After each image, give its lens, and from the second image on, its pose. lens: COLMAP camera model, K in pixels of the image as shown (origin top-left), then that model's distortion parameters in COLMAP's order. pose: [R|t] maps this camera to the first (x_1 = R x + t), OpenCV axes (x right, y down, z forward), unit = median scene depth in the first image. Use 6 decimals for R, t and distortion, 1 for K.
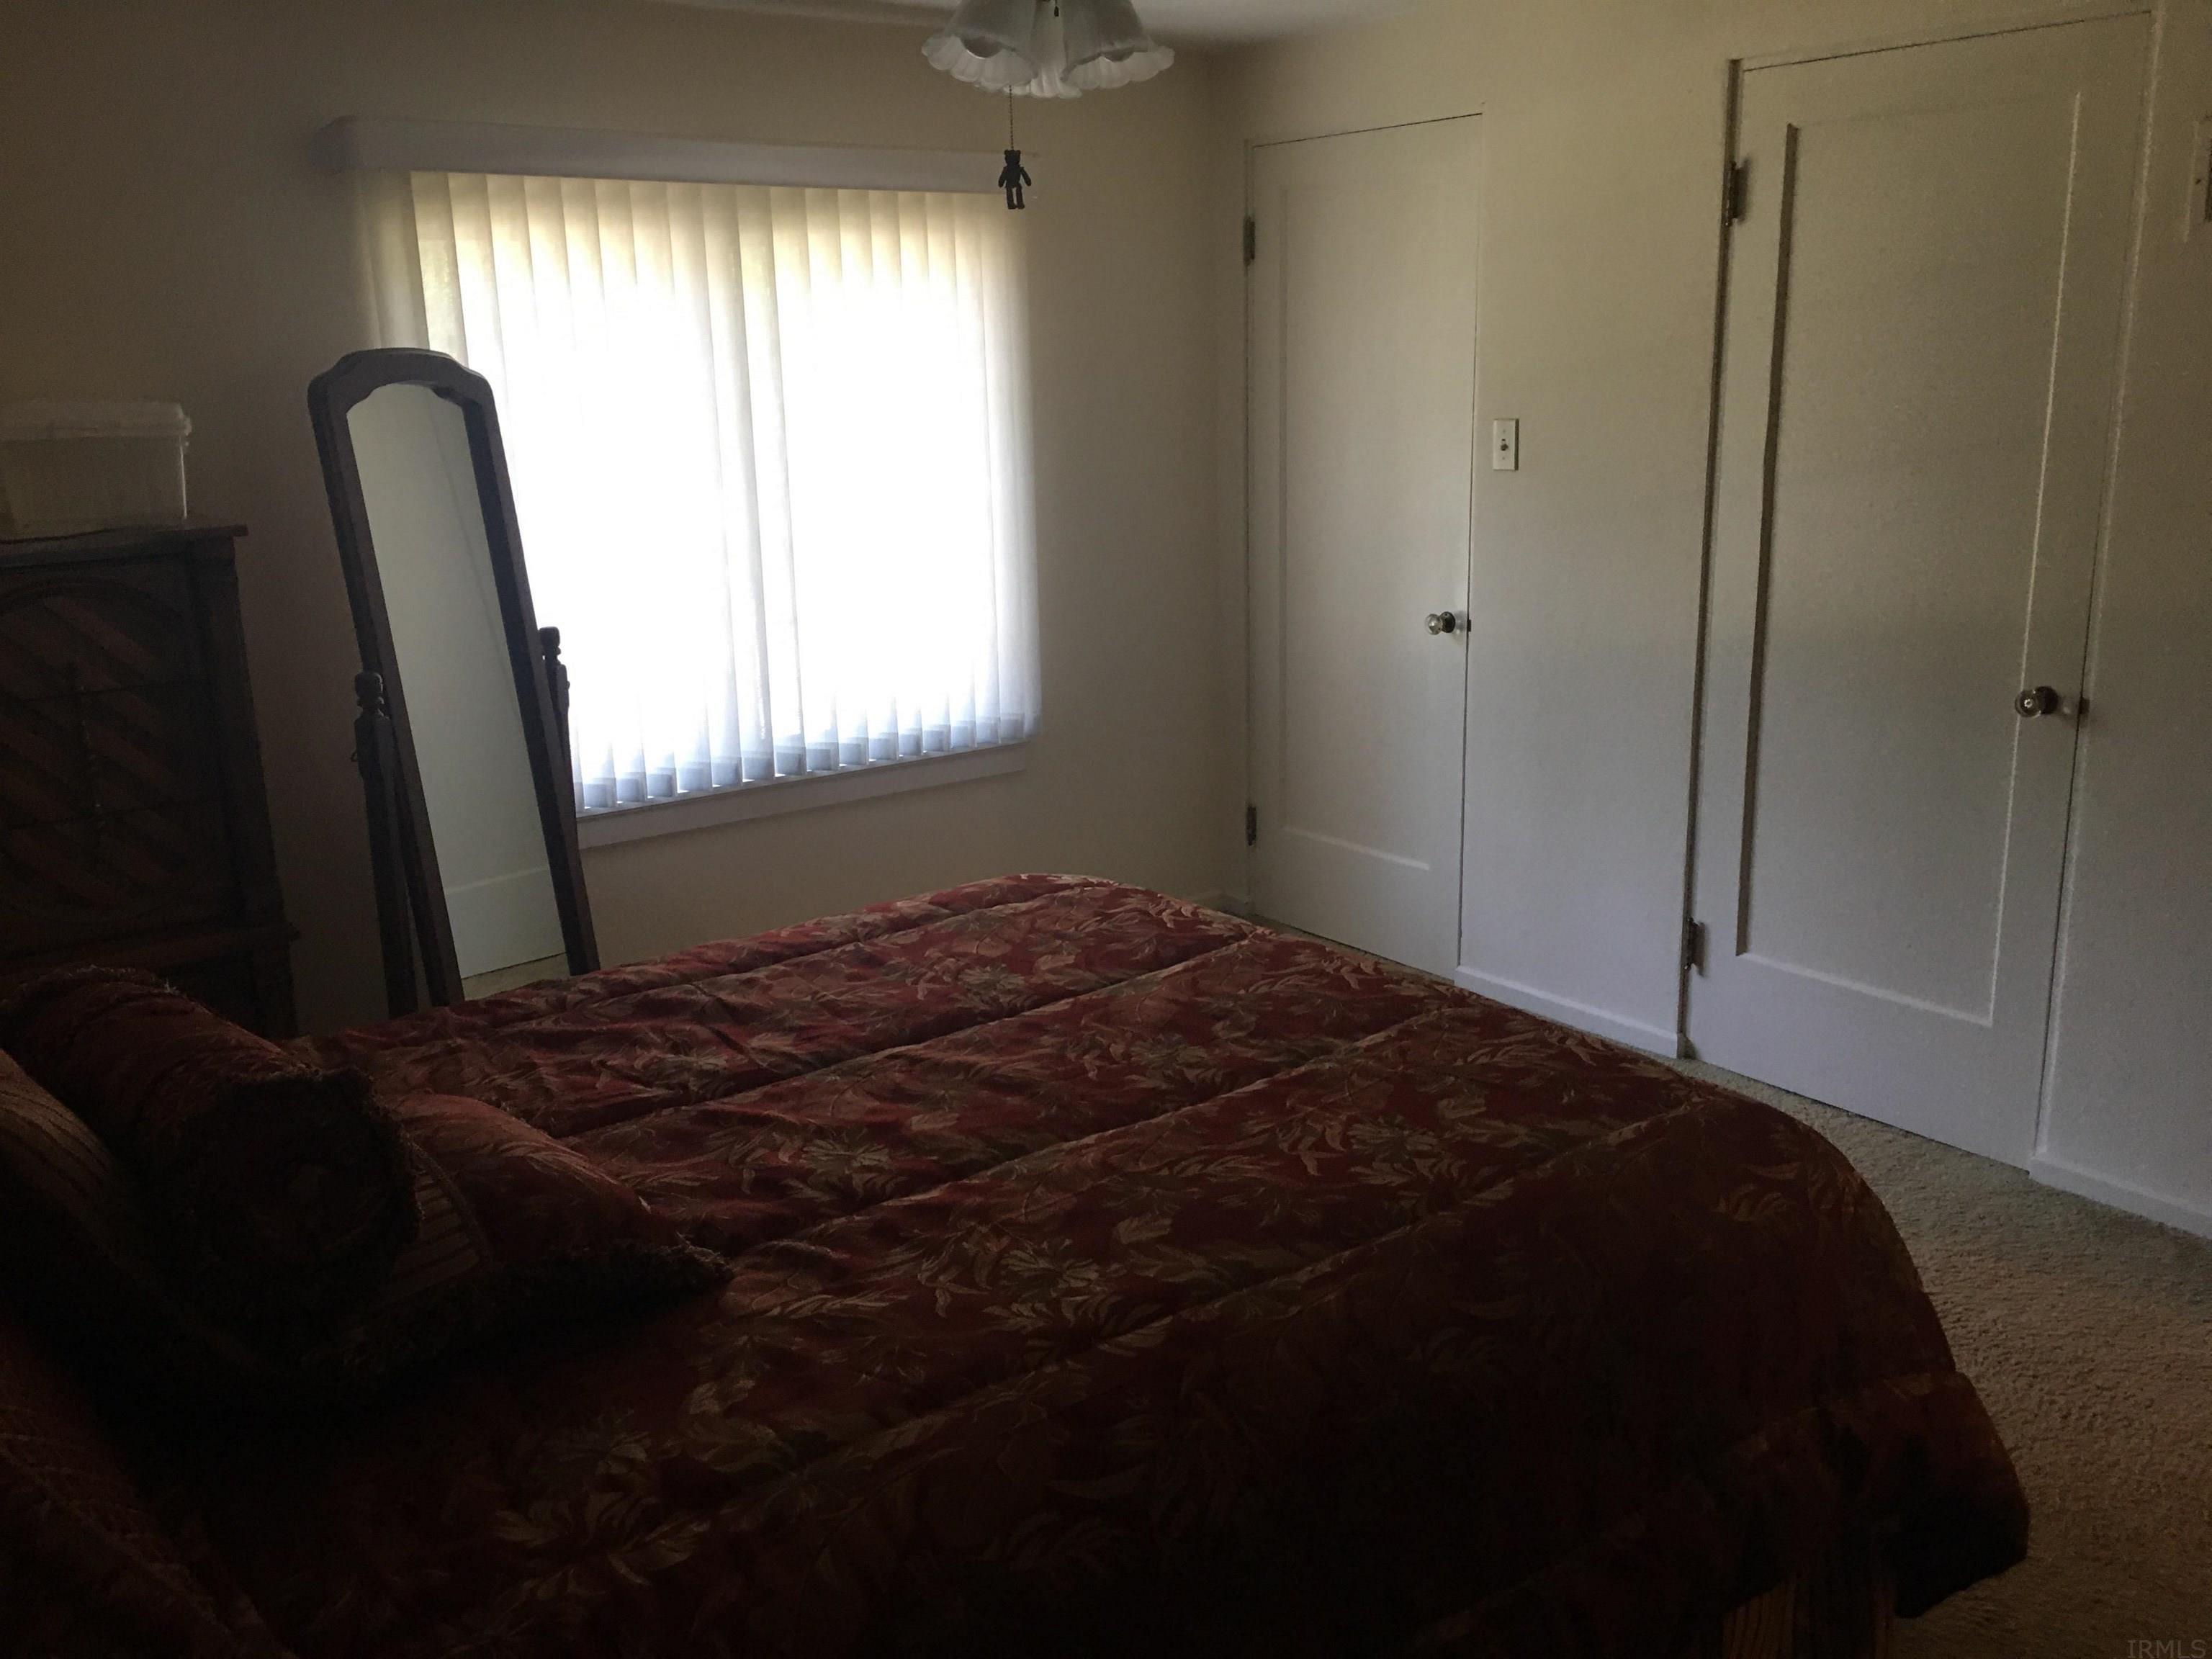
lens RADIAL K [[1911.7, 0, 1102.8], [0, 1911.7, 823.7], [0, 0, 1]] dist [0.099899, -0.144034]
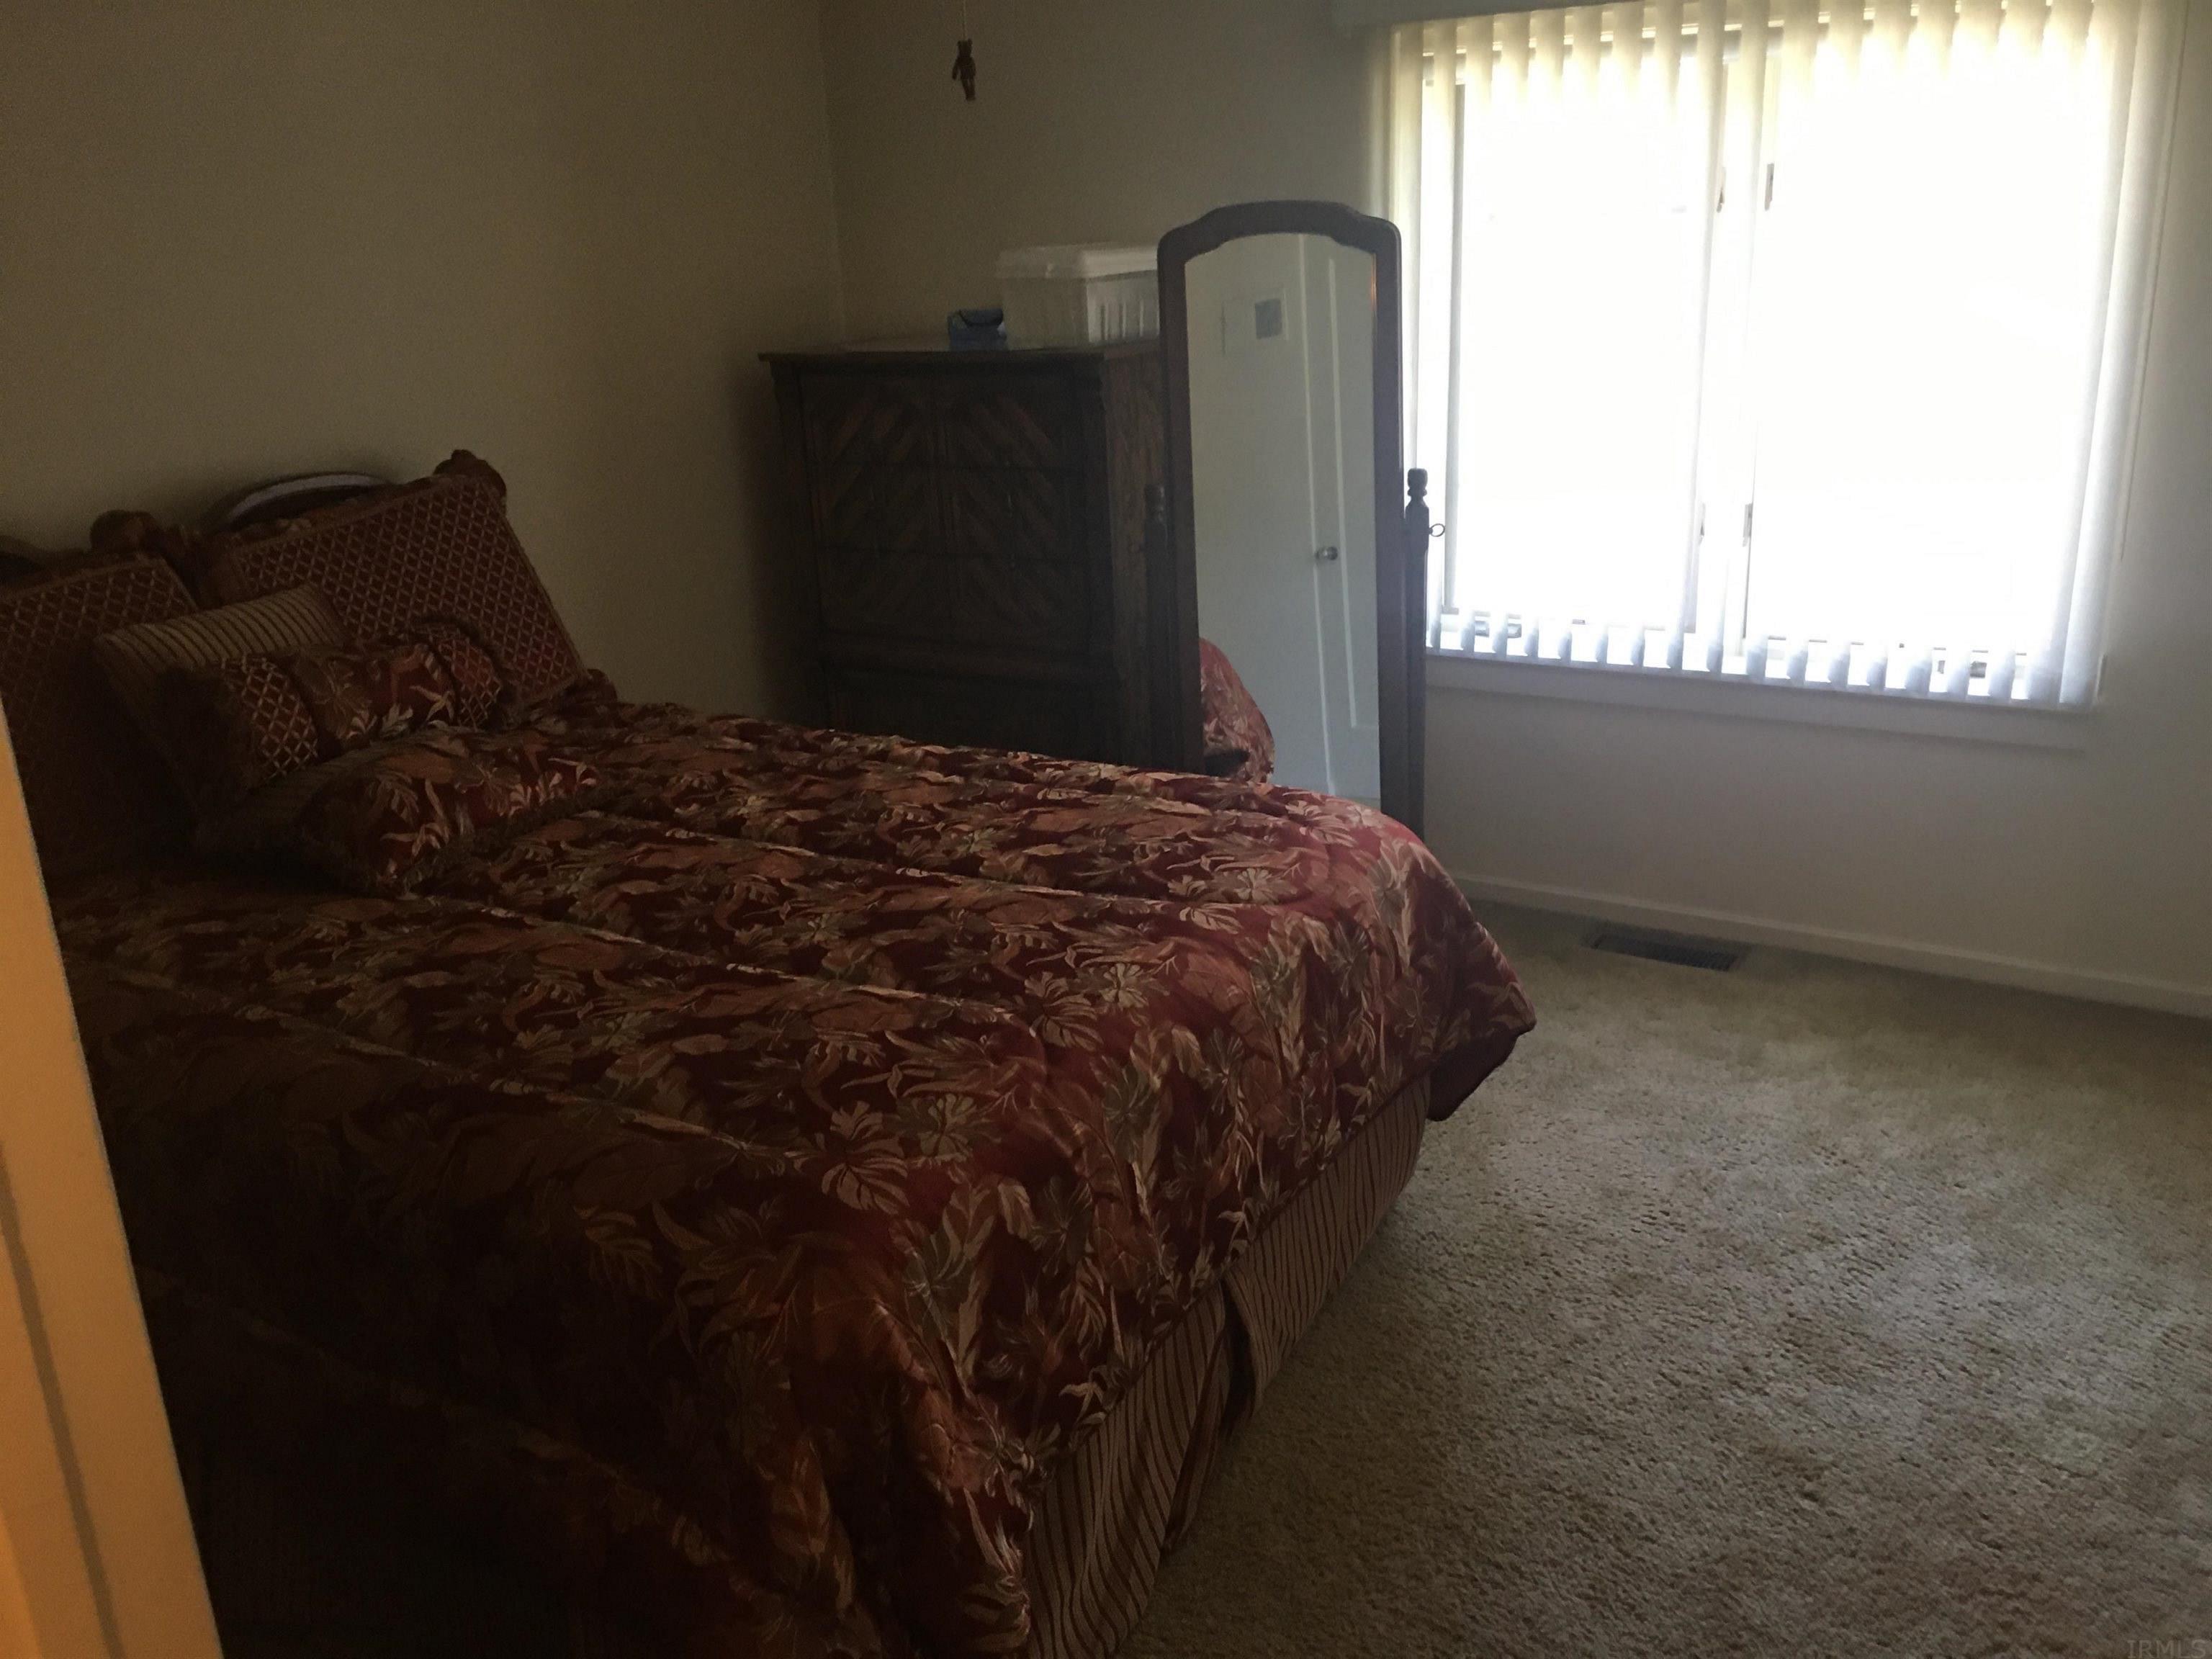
lens RADIAL K [[1911.7, 0, 1102.8], [0, 1911.7, 823.7], [0, 0, 1]] dist [0.099899, -0.144034]
pose [[0.342514, 0.296224, -0.891592, 0.892316], [-0.190861, 0.951144, 0.242688, -0.195343], [0.919922, 0.087046, 0.382317, 0.639192]]
